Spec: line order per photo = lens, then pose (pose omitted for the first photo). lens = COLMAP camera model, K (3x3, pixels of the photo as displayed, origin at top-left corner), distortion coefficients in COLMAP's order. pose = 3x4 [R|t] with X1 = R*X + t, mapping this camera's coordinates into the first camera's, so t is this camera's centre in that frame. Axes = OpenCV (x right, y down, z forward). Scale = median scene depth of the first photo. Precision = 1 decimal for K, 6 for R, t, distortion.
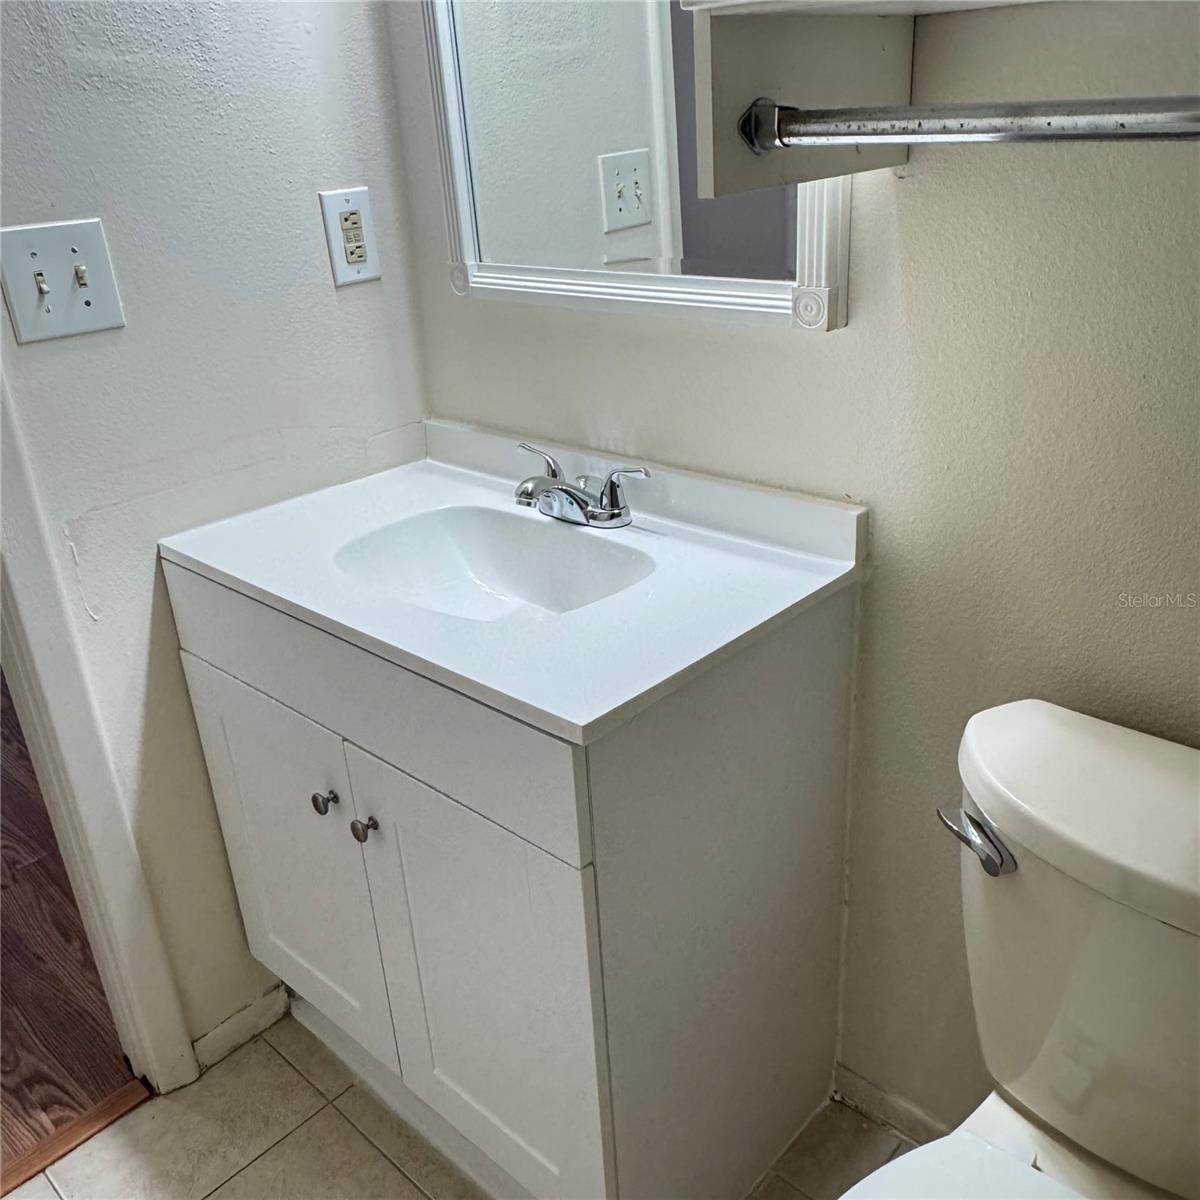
lens RADIAL K [[1087.0, 0, 600.1], [0, 1087.0, 580.2], [0, 0, 1]] dist [-0.011730, 0.035187]
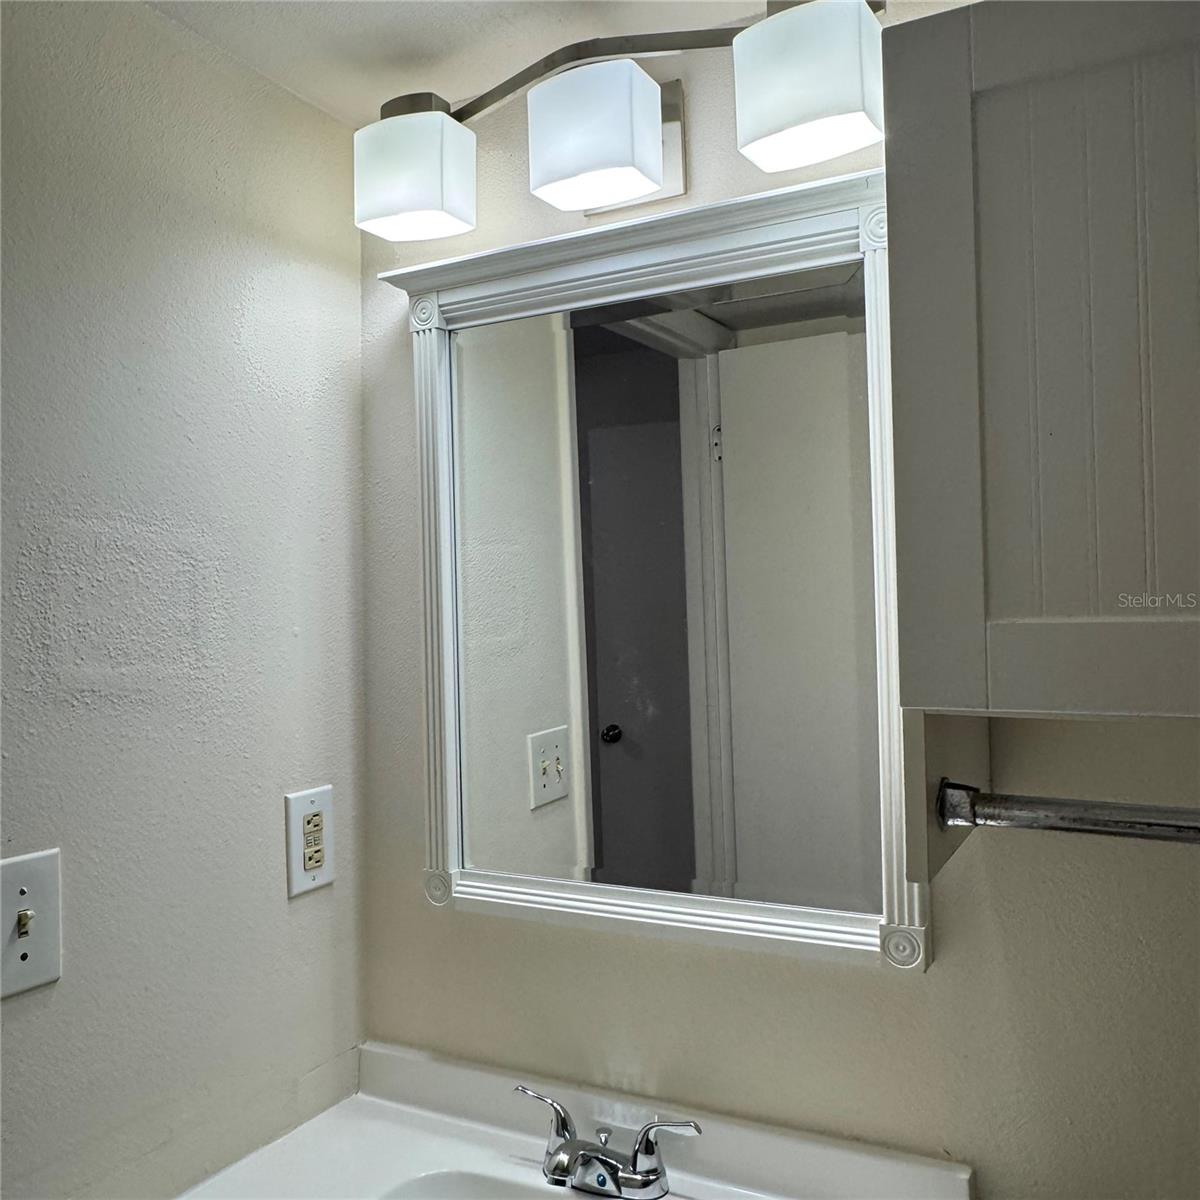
lens RADIAL K [[1087.0, 0, 600.1], [0, 1087.0, 580.2], [0, 0, 1]] dist [-0.011730, 0.035187]
pose [[0.964099, 0.044831, 0.261732, -0.249398], [0.071208, 0.905898, -0.417467, -0.124010], [-0.255818, 0.421117, 0.870183, 0.076539]]
